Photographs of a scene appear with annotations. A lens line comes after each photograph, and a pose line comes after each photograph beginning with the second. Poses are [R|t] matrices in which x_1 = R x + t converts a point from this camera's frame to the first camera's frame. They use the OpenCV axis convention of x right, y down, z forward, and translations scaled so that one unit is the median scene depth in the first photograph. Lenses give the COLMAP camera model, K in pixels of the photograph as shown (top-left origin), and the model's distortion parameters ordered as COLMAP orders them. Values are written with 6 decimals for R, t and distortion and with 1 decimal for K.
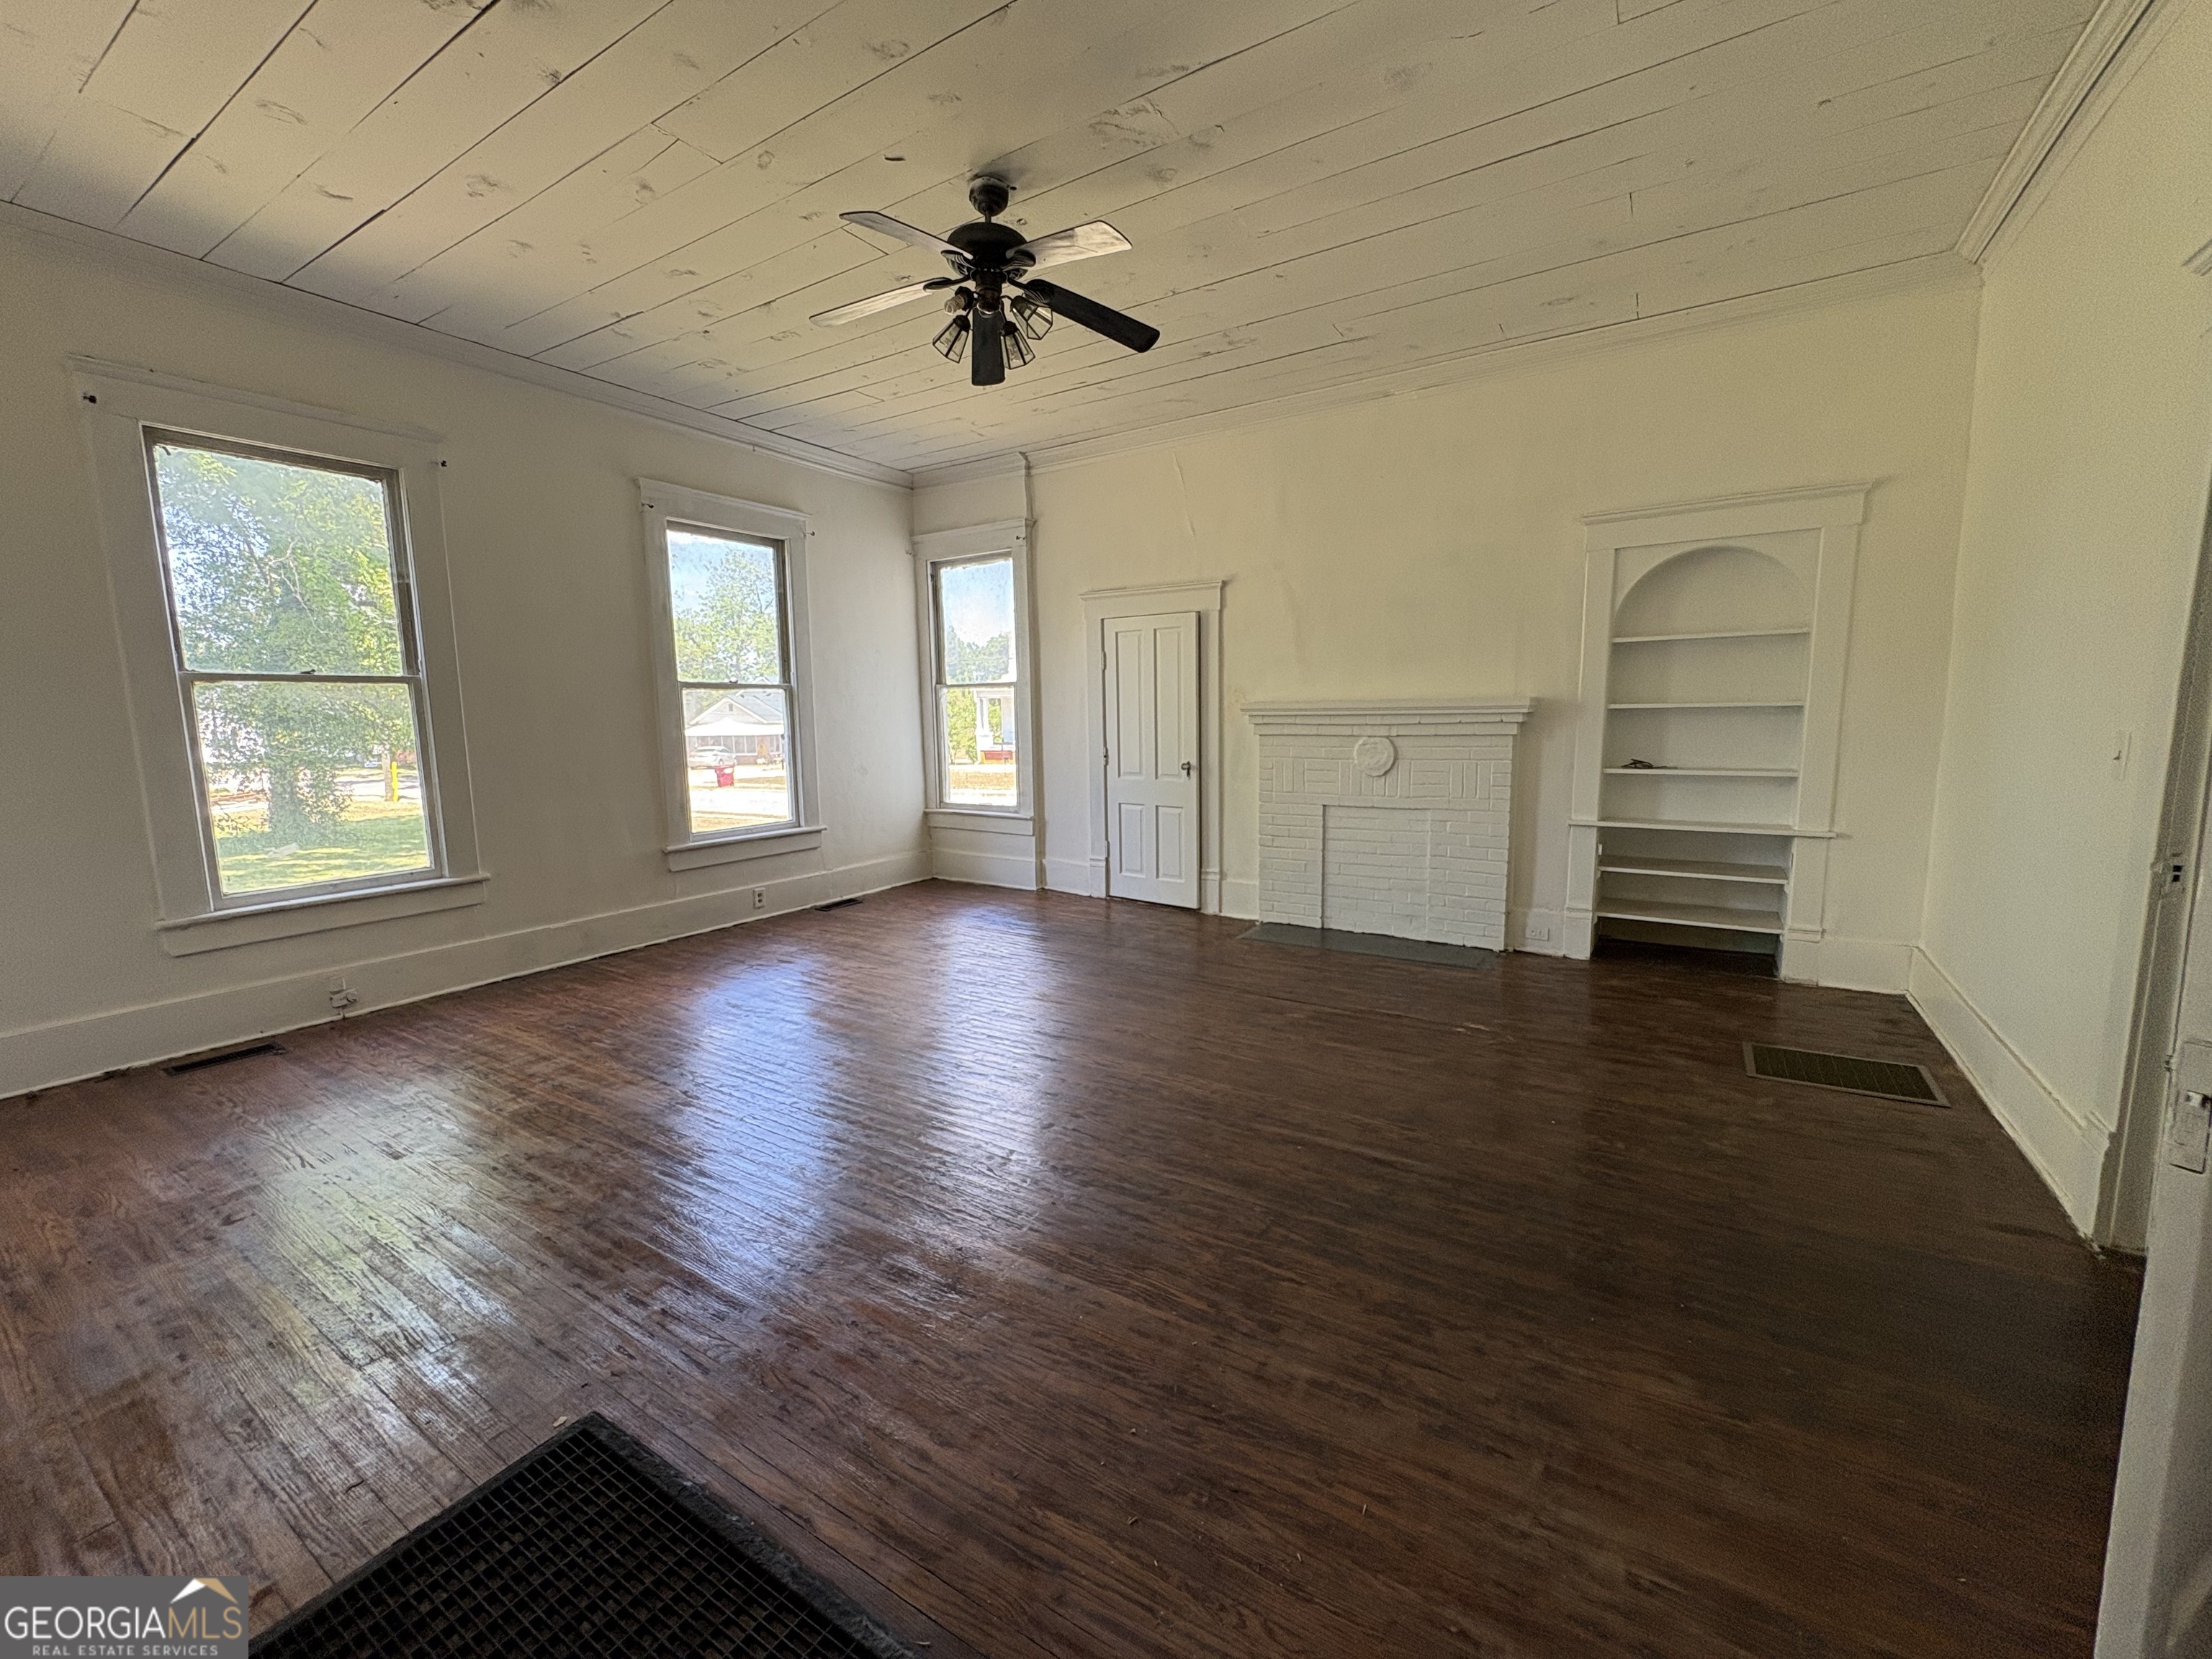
lens RADIAL K [[892.1, 0, 1106.0], [0, 892.1, 829.5], [0, 0, 1]] dist [0.000073, 0.000667]
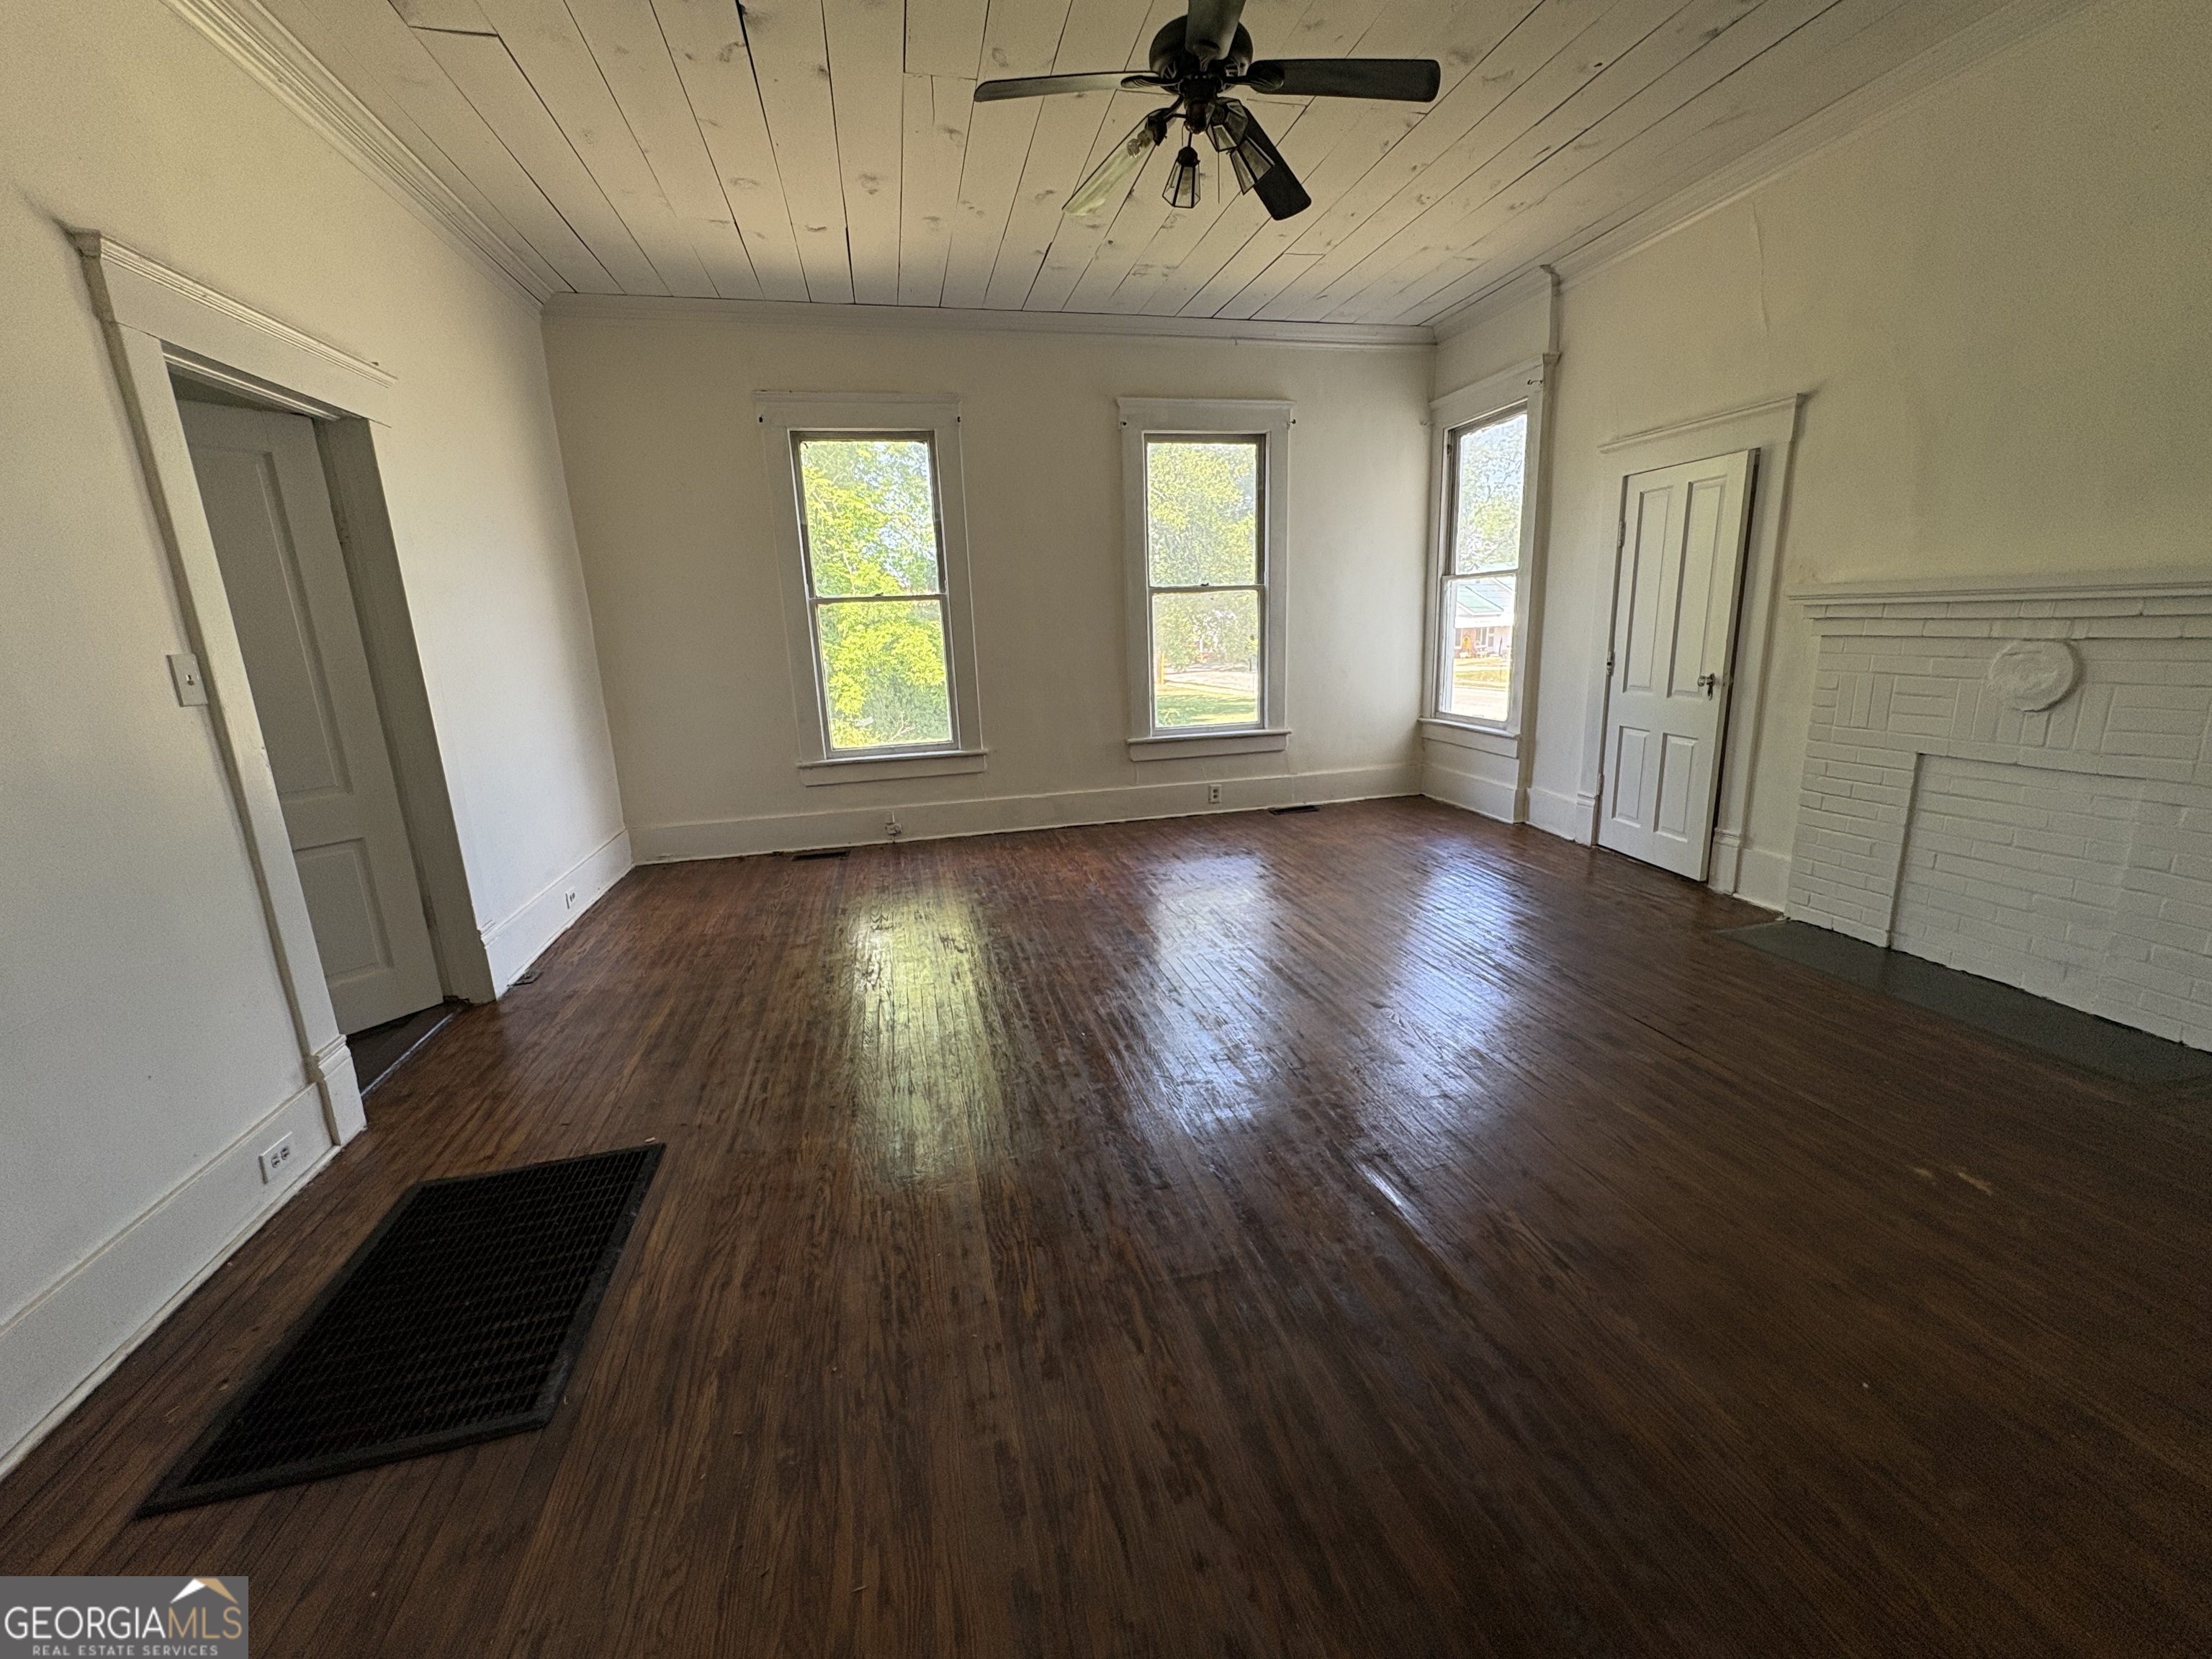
lens RADIAL K [[887.4, 0, 1109.8], [0, 887.4, 829.4], [0, 0, 1]] dist [0.001292, 0.000258]
pose [[0.714091, 0.147442, -0.684350, 0.258325], [-0.065104, 0.987319, 0.144783, -0.026543], [0.697019, -0.058834, 0.714635, 0.166109]]
